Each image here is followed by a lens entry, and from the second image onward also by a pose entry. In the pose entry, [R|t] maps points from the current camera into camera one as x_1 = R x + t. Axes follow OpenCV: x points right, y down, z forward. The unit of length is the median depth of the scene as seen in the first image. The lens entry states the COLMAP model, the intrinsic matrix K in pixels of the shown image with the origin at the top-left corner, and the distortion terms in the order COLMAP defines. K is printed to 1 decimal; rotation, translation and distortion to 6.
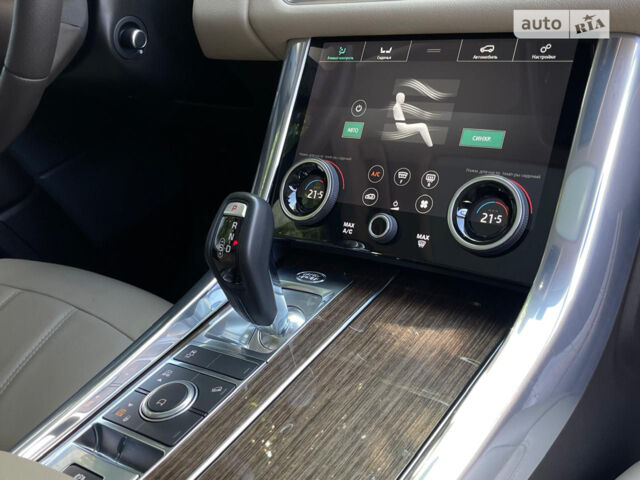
lens RADIAL K [[756.5, 0, 320.2], [0, 756.5, 251.3], [0, 0, 1]] dist [0.106443, -0.005619]
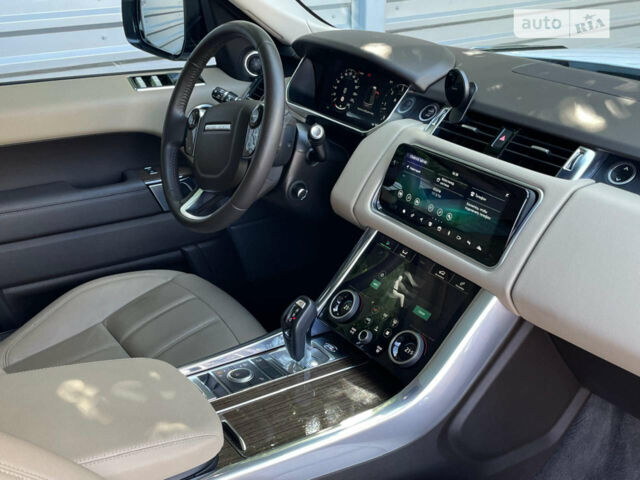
lens RADIAL K [[837.7, 0, 320.0], [0, 837.7, 240.0], [0, 0, 1]] dist [0.004222, -0.002265]
pose [[0.914896, 0.331710, -0.230072, 0.394190], [-0.349024, 0.936346, -0.037924, -0.143046], [0.202847, 0.114998, 0.972434, -1.215705]]
